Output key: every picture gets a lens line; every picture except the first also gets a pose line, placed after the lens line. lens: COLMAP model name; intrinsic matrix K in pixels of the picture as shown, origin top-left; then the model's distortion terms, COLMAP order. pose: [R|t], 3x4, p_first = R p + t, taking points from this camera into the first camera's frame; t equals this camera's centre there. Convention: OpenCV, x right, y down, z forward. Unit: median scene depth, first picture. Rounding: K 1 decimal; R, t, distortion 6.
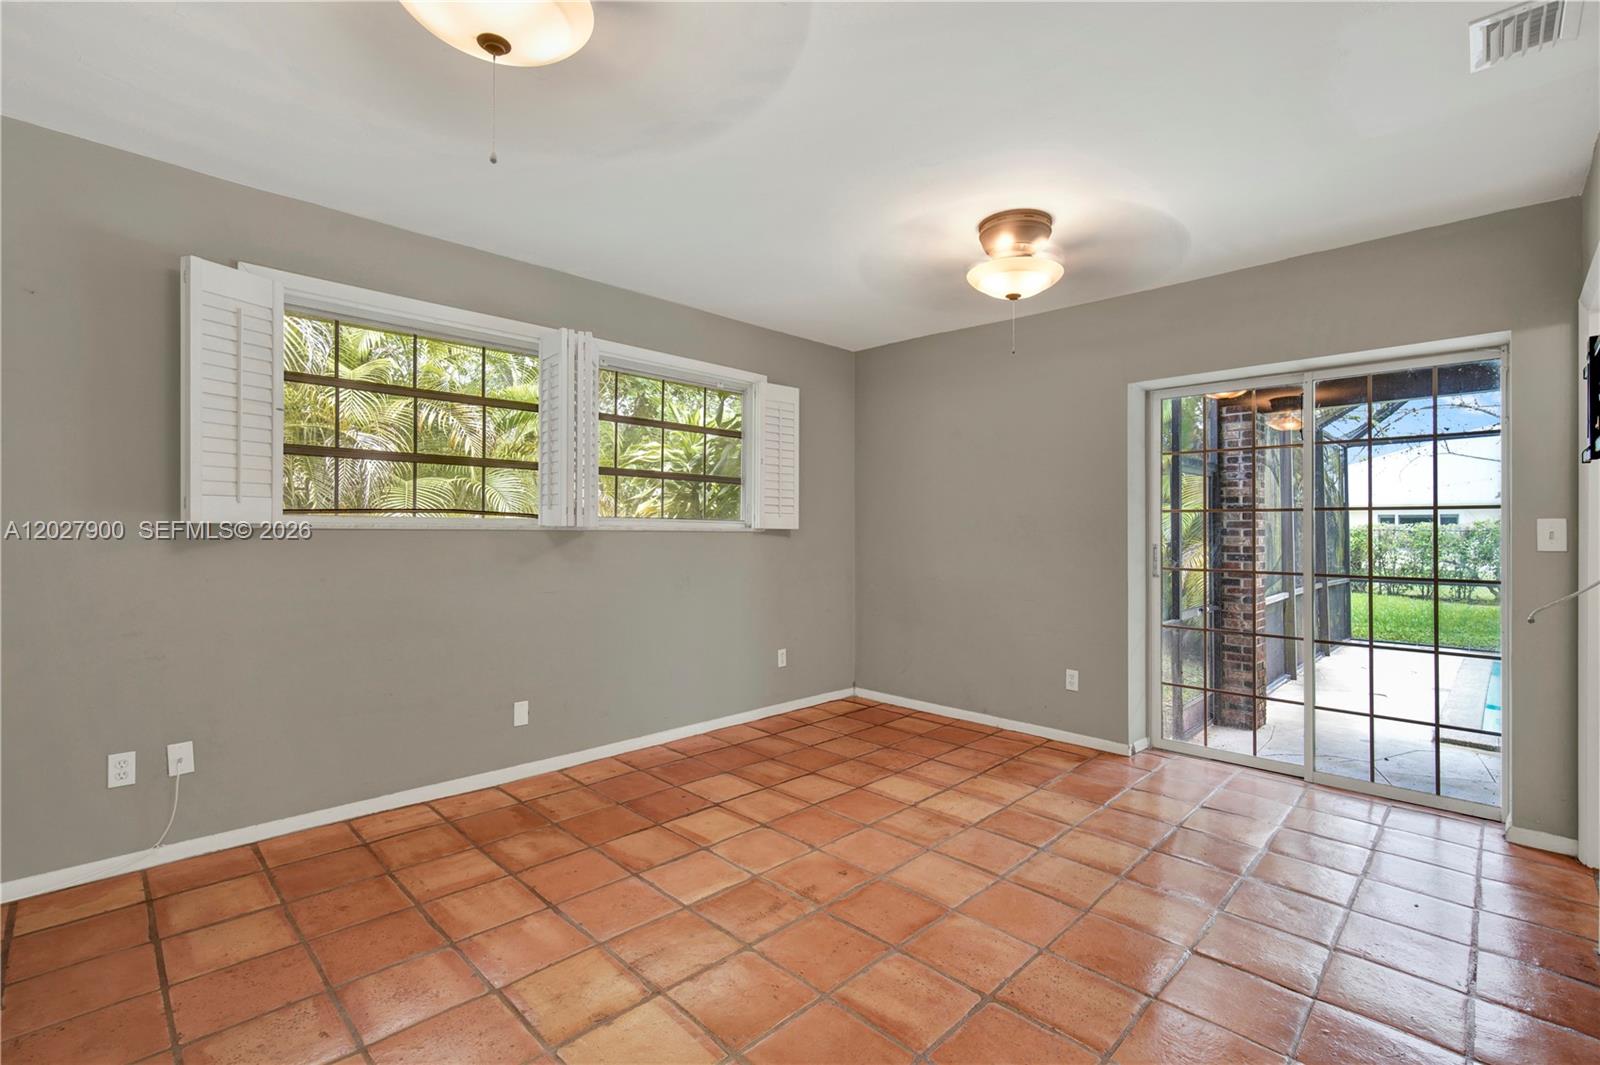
lens RADIAL K [[725.4, 0, 801.2], [0, 725.4, 523.8], [0, 0, 1]] dist [-0.013227, 0.004669]
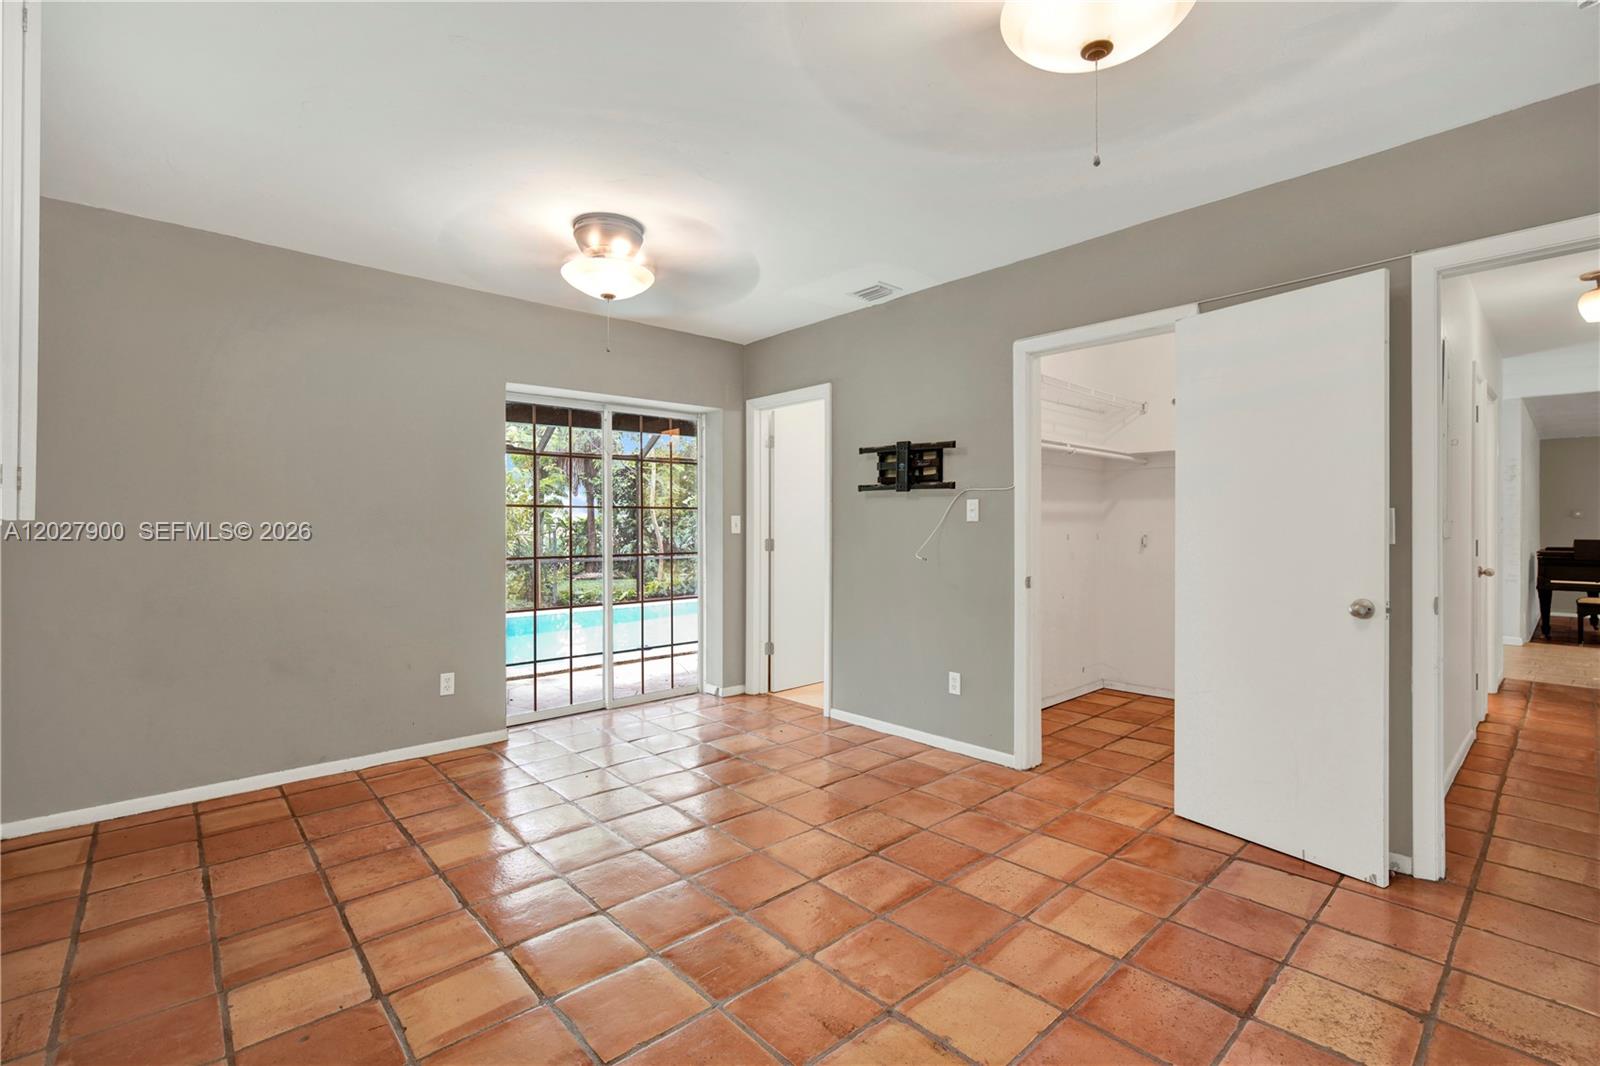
lens RADIAL K [[725.4, 0, 801.9], [0, 725.4, 530.2], [0, 0, 1]] dist [-0.013227, 0.004669]
pose [[0.041141, -0.015323, 0.999036, -0.574558], [-0.005283, 0.999865, 0.015553, 0.000072], [-0.999139, -0.005918, 0.041054, 0.539664]]
